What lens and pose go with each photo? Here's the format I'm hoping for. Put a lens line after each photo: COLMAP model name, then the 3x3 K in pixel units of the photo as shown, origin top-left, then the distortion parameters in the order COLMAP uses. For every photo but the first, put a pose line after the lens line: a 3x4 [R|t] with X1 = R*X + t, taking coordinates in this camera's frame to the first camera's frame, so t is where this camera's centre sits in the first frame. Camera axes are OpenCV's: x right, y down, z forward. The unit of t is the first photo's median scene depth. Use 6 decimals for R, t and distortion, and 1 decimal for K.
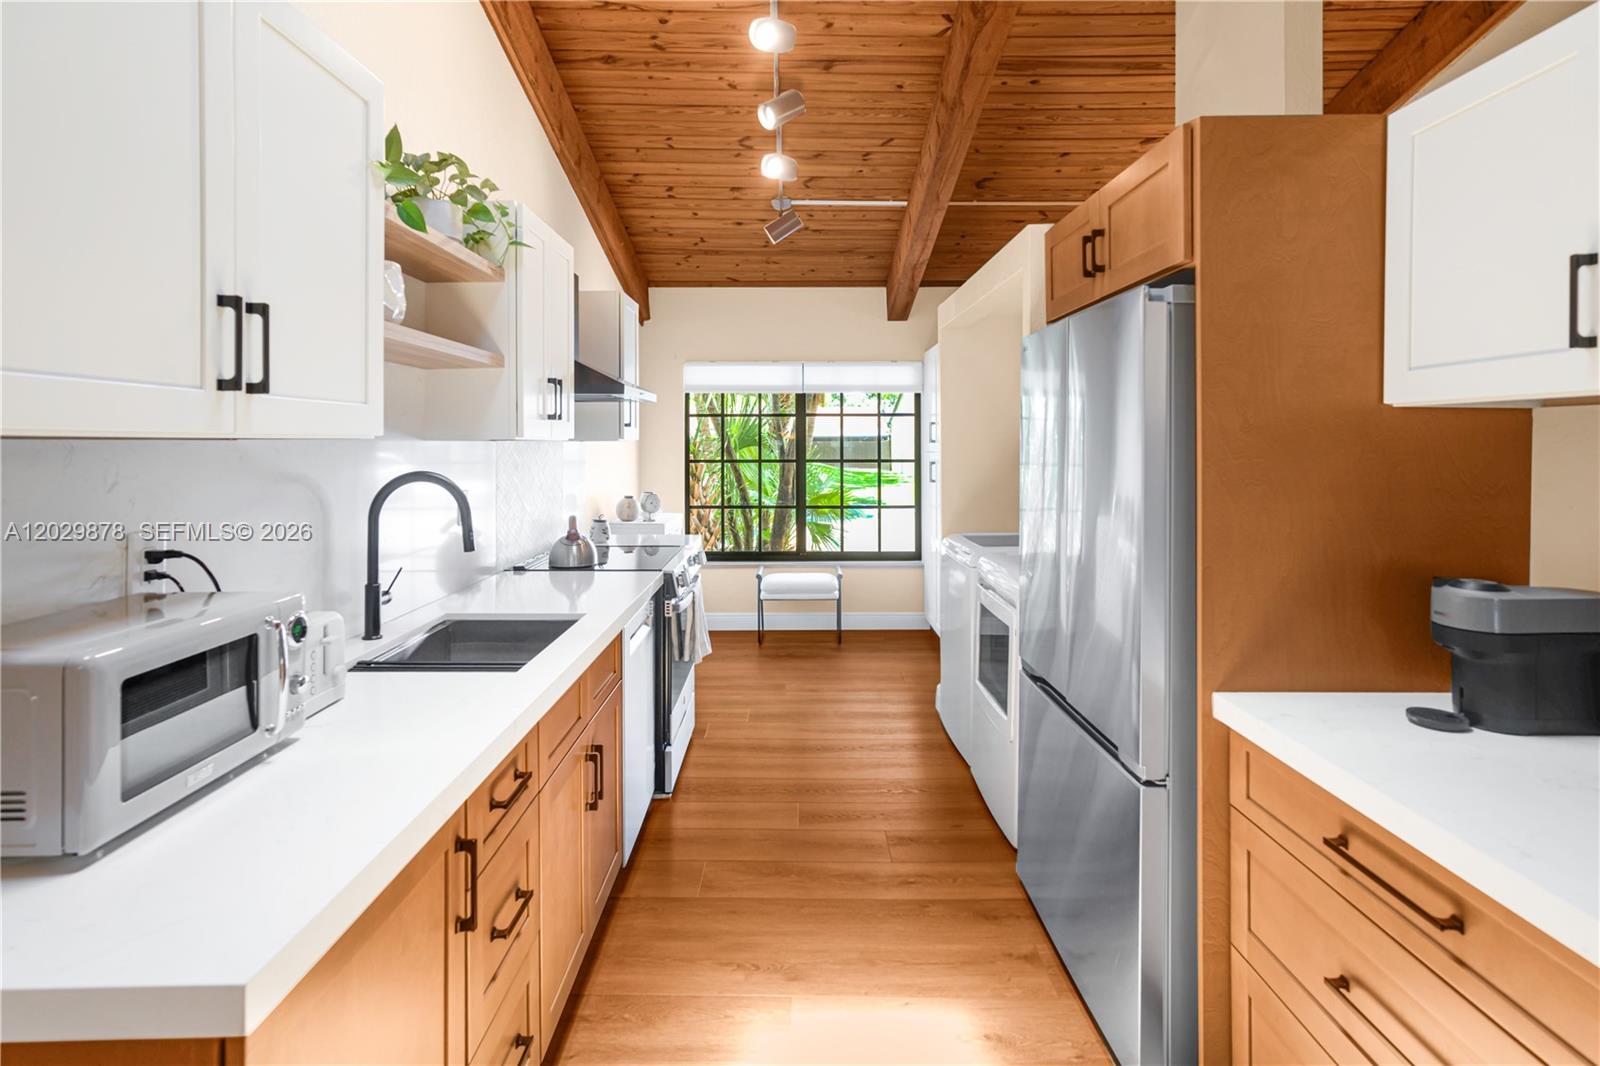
lens RADIAL K [[752.8, 0, 800.3], [0, 752.8, 544.0], [0, 0, 1]] dist [-0.010749, 0.007736]
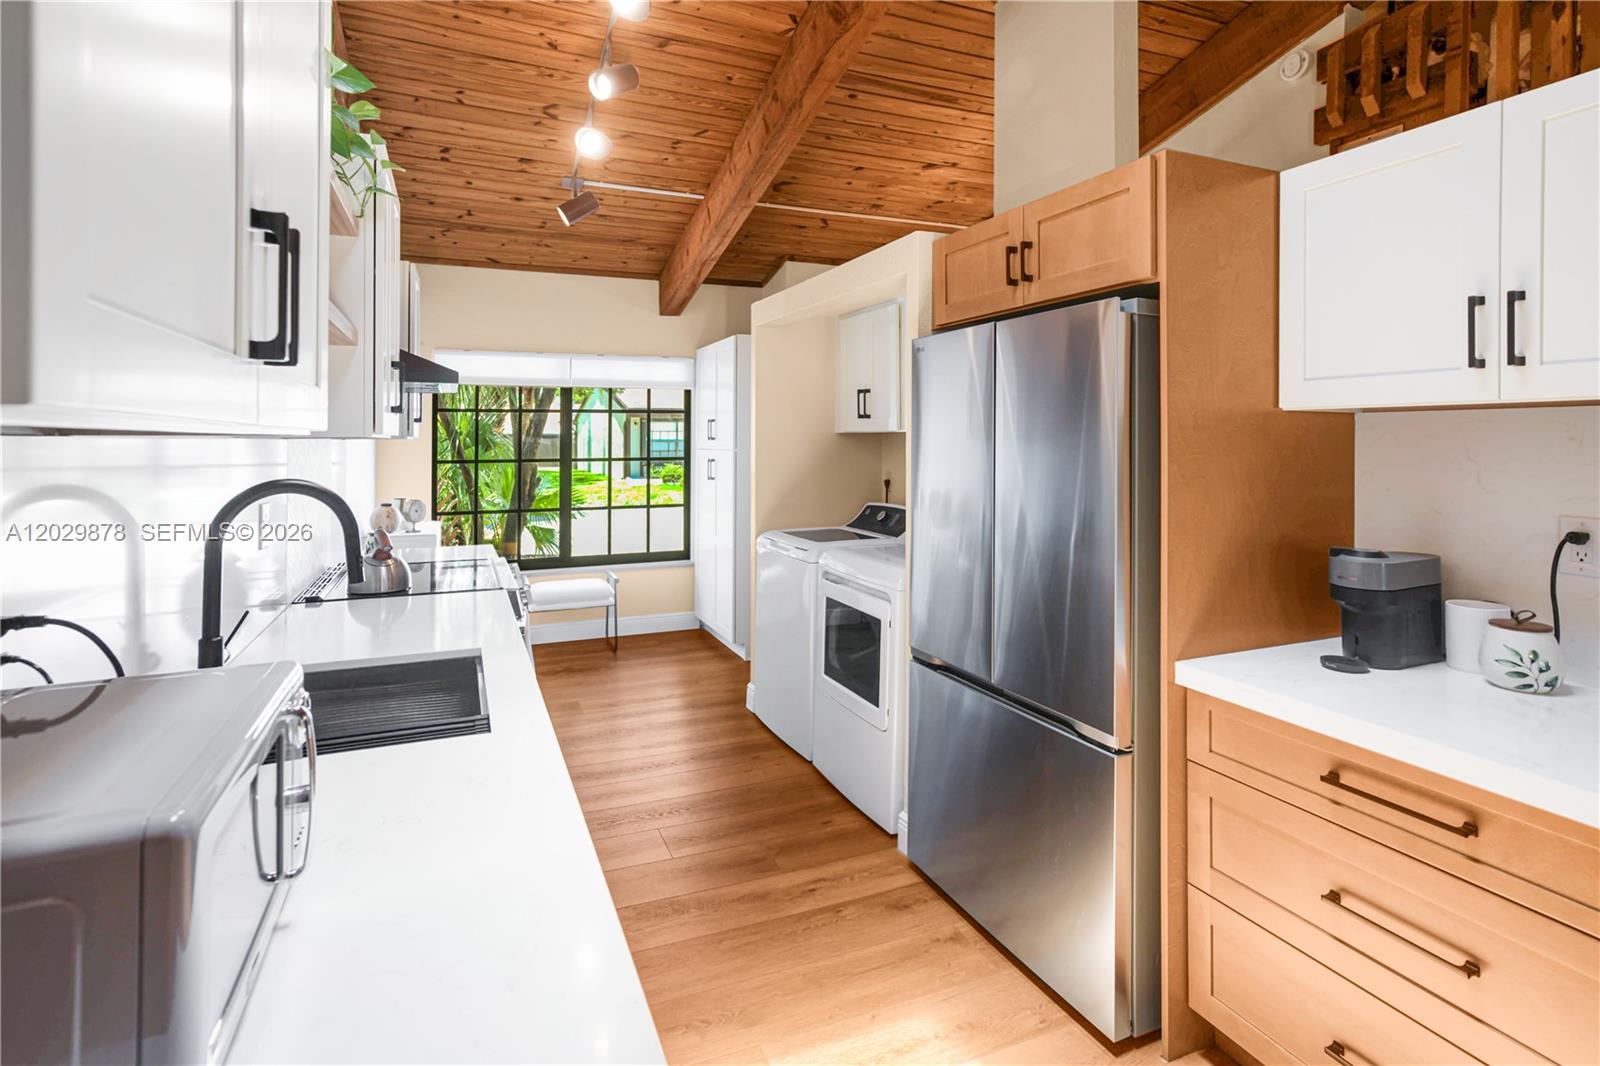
lens RADIAL K [[752.8, 0, 805.8], [0, 752.8, 527.4], [0, 0, 1]] dist [-0.010749, 0.007736]
pose [[0.929631, -0.043539, 0.365912, -0.167777], [0.050403, 0.998686, -0.009221, -0.009477], [-0.365030, 0.027015, 0.930604, 0.069492]]
